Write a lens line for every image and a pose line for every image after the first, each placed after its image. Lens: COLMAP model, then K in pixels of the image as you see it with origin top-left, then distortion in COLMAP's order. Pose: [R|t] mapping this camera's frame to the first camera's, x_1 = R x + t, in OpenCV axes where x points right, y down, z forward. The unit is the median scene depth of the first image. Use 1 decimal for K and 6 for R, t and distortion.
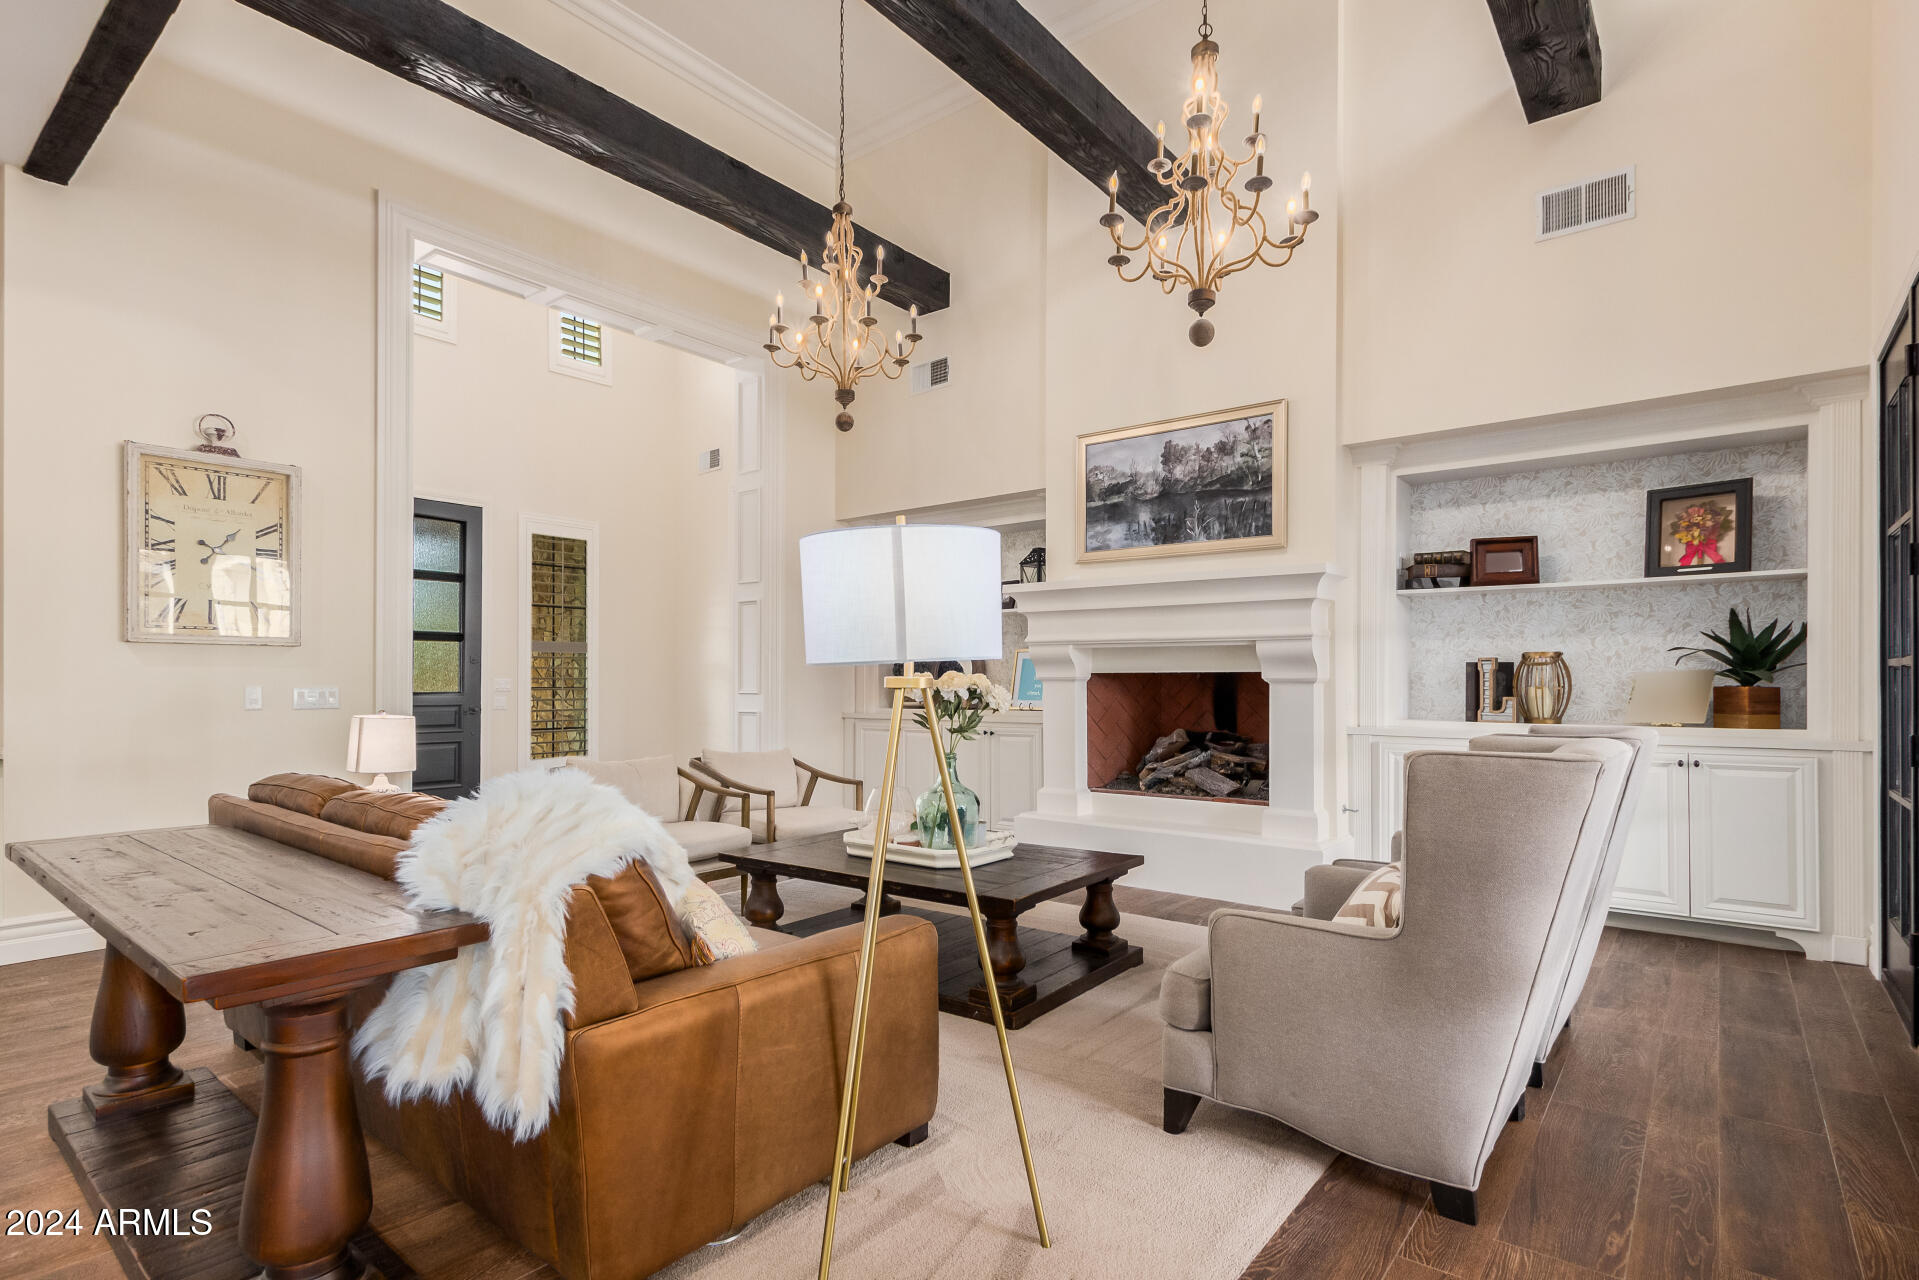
lens RADIAL K [[977.0, 0, 959.1], [0, 977.0, 679.7], [0, 0, 1]] dist [0.007498, 0.000540]
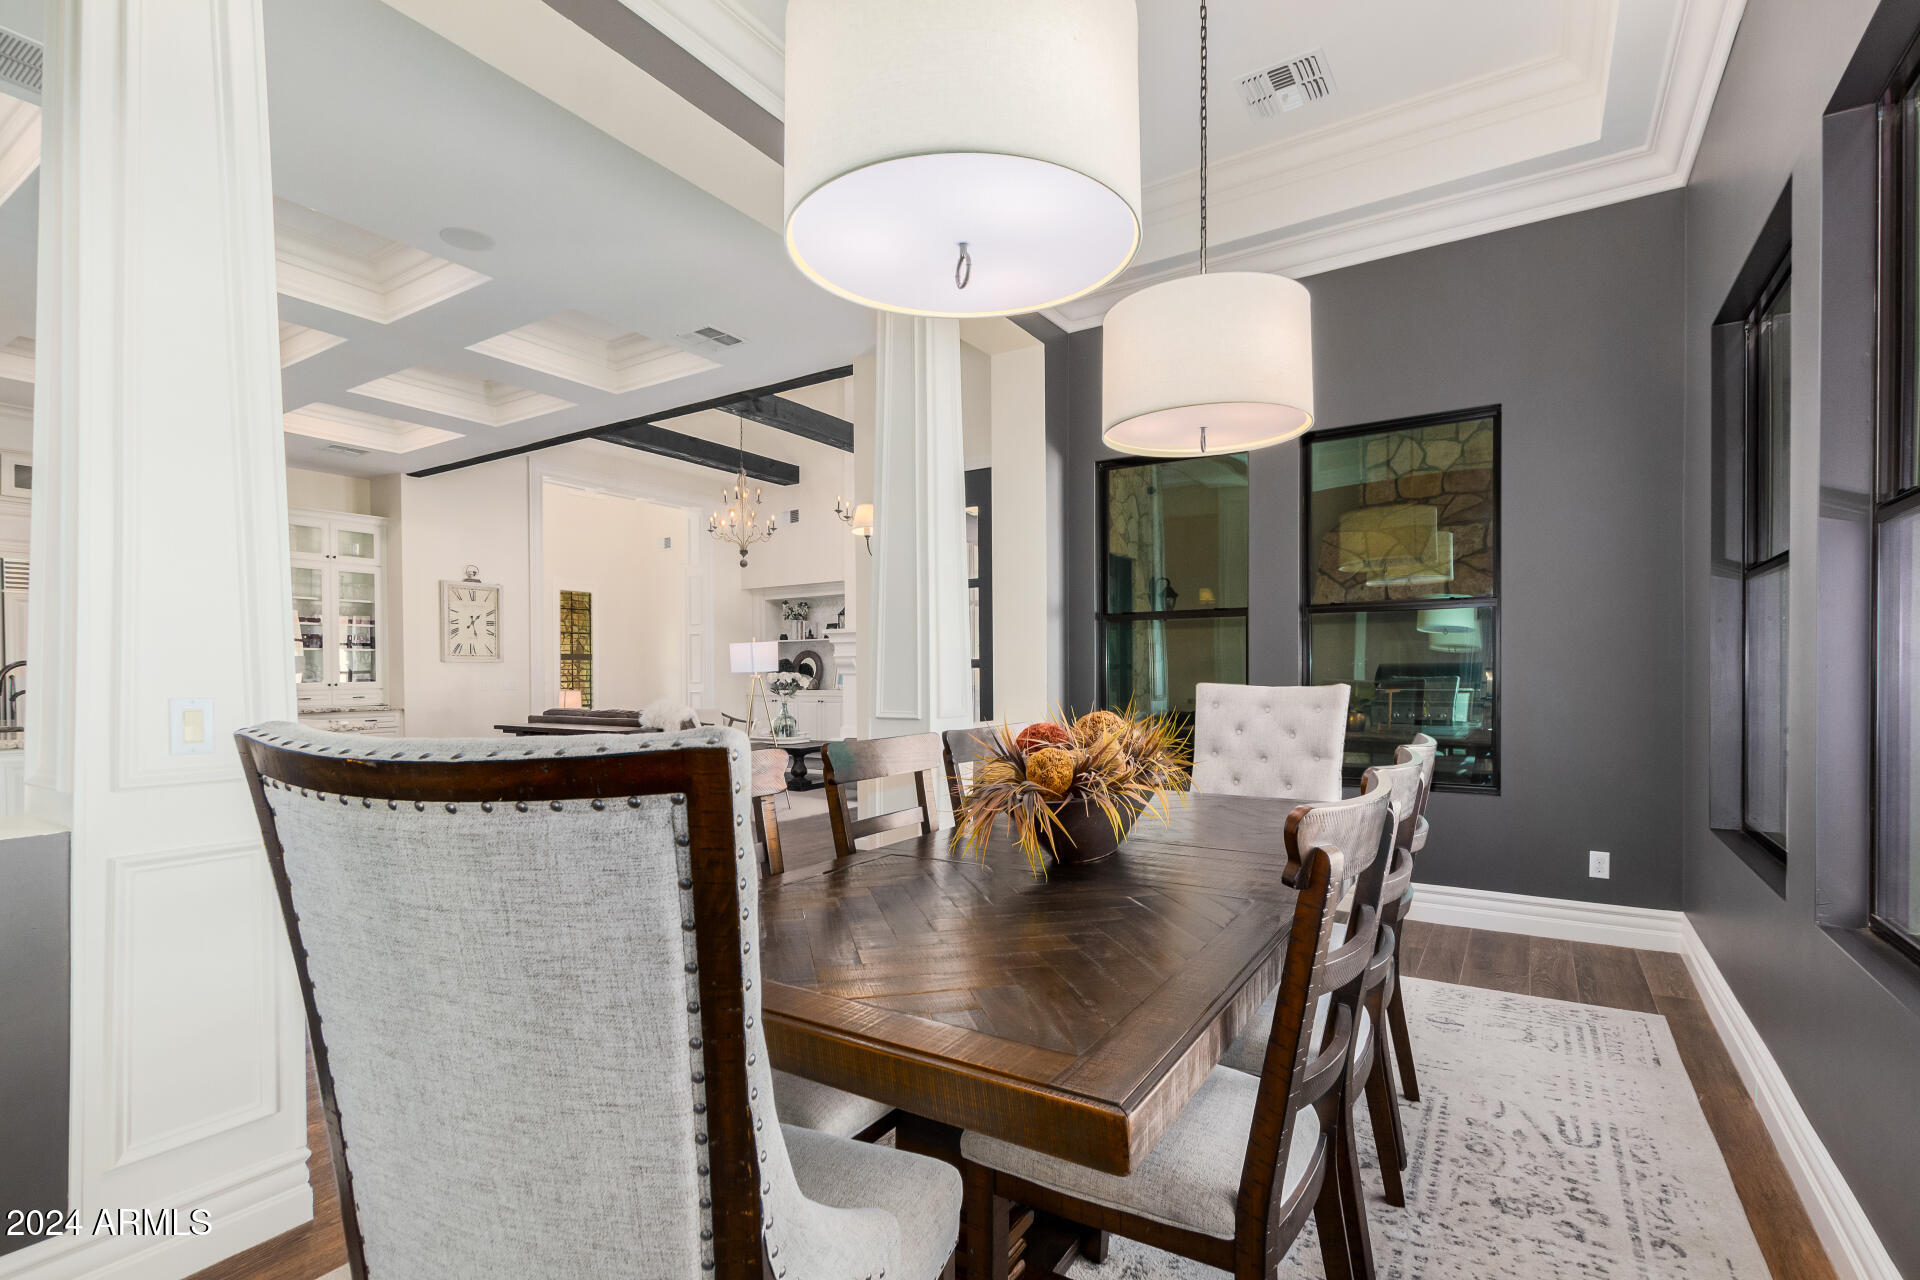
lens RADIAL K [[901.2, 0, 959.7], [0, 901.2, 681.0], [0, 0, 1]] dist [0.014938, -0.008486]
pose [[0.994304, -0.008351, 0.106253, 0.160941], [0.007101, 0.999901, 0.012138, -0.008871], [-0.106344, -0.011314, 0.994265, -1.172995]]
